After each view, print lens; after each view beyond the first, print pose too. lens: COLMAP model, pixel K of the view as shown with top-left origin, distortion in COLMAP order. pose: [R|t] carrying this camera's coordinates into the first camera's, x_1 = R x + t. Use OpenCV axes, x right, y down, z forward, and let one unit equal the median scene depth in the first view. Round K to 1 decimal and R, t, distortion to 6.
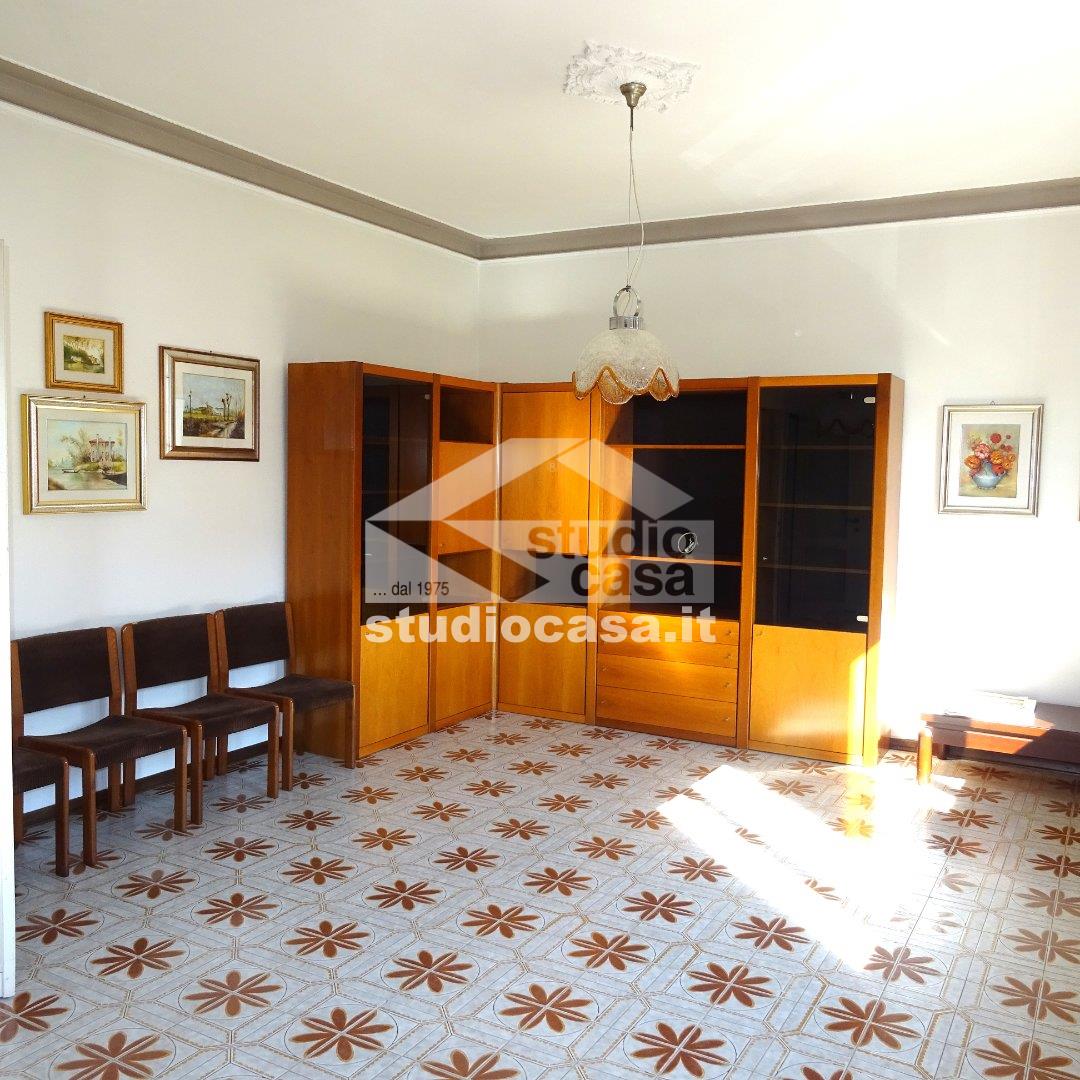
lens RADIAL K [[1030.3, 0, 544.9], [0, 1030.3, 536.0], [0, 0, 1]] dist [0.001901, 0.000000]
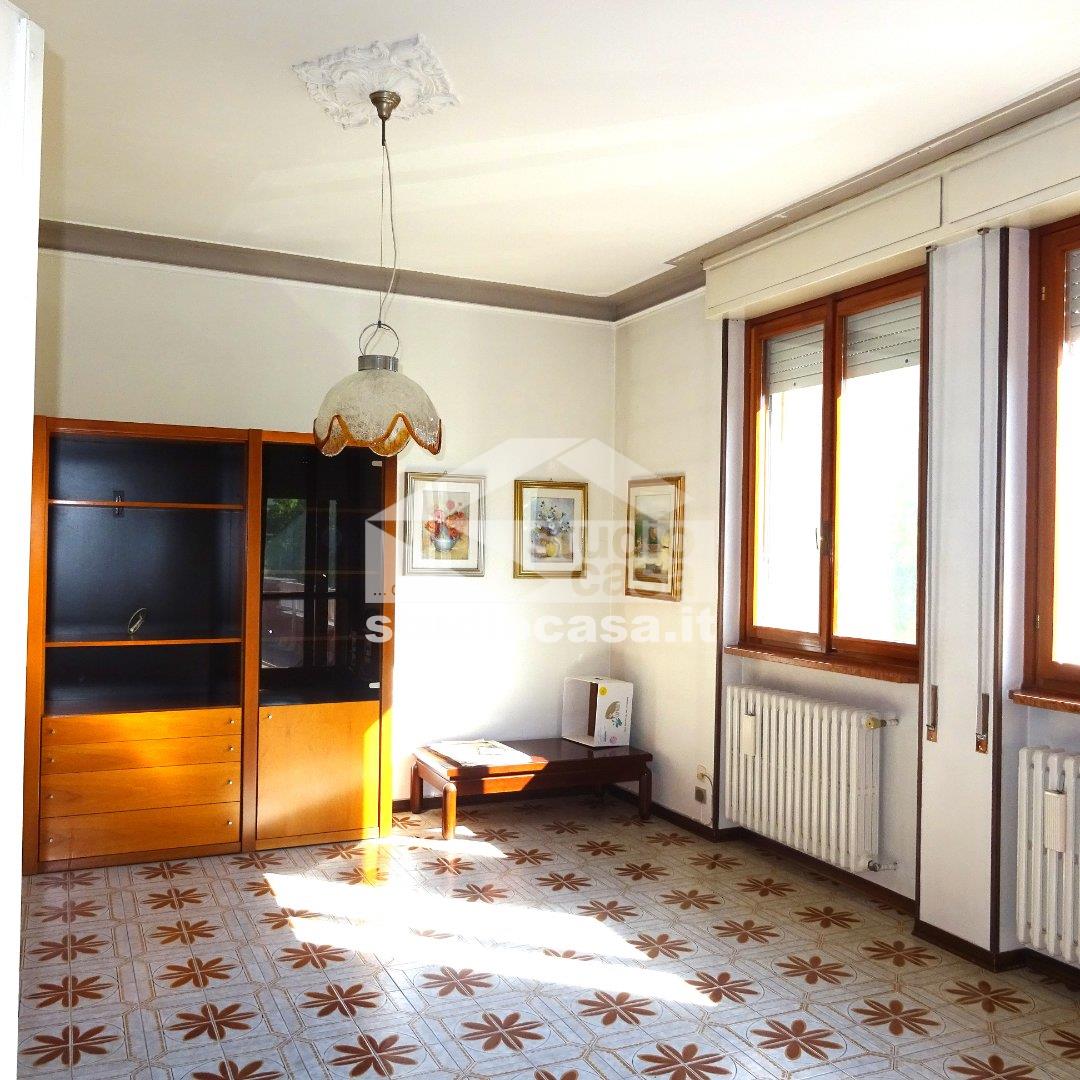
lens RADIAL K [[1030.3, 0, 540.4], [0, 1030.3, 546.4], [0, 0, 1]] dist [0.001901, 0.000000]
pose [[0.584610, -0.008560, 0.811269, -0.457544], [0.046105, 0.998679, -0.022687, -0.026114], [-0.810003, 0.050667, 0.584232, 0.342751]]
